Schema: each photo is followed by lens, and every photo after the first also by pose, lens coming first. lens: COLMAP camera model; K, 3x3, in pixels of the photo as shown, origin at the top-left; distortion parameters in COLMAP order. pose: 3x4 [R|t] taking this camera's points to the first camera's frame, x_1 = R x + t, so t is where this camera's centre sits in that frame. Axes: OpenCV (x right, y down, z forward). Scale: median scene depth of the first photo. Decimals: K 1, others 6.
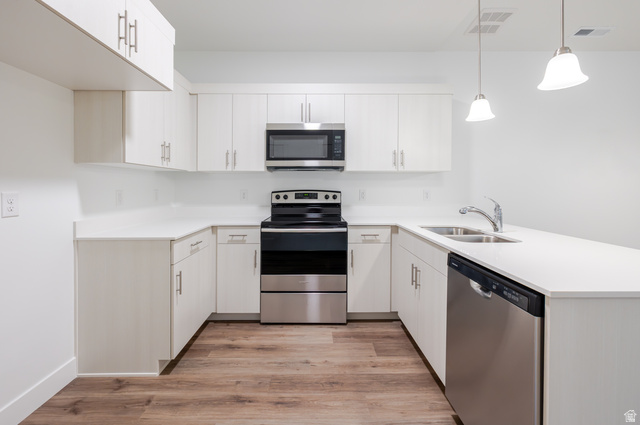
lens RADIAL K [[273.3, 0, 304.4], [0, 273.3, 186.3], [0, 0, 1]] dist [0.002317, 0.000060]
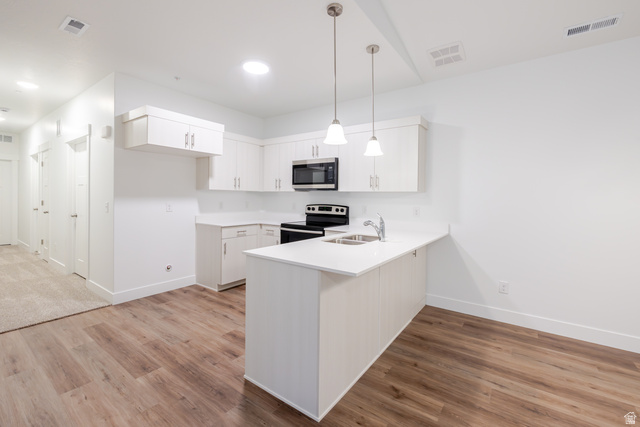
lens RADIAL K [[273.3, 0, 325.2], [0, 273.3, 195.9], [0, 0, 1]] dist [0.002317, 0.000060]
pose [[0.816052, 0.009411, -0.577901, 0.908234], [-0.014157, 0.999893, -0.003707, -0.028394], [0.577804, 0.011206, 0.816098, -0.159940]]
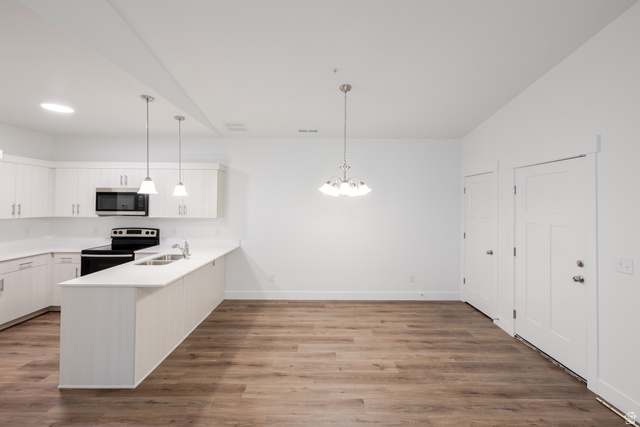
lens RADIAL K [[273.3, 0, 319.5], [0, 273.3, 197.2], [0, 0, 1]] dist [0.002317, 0.000060]
pose [[0.999960, 0.008653, -0.002351, 1.165782], [-0.008696, 0.999782, -0.018983, -0.155349], [0.002186, 0.019003, 0.999817, -0.595267]]
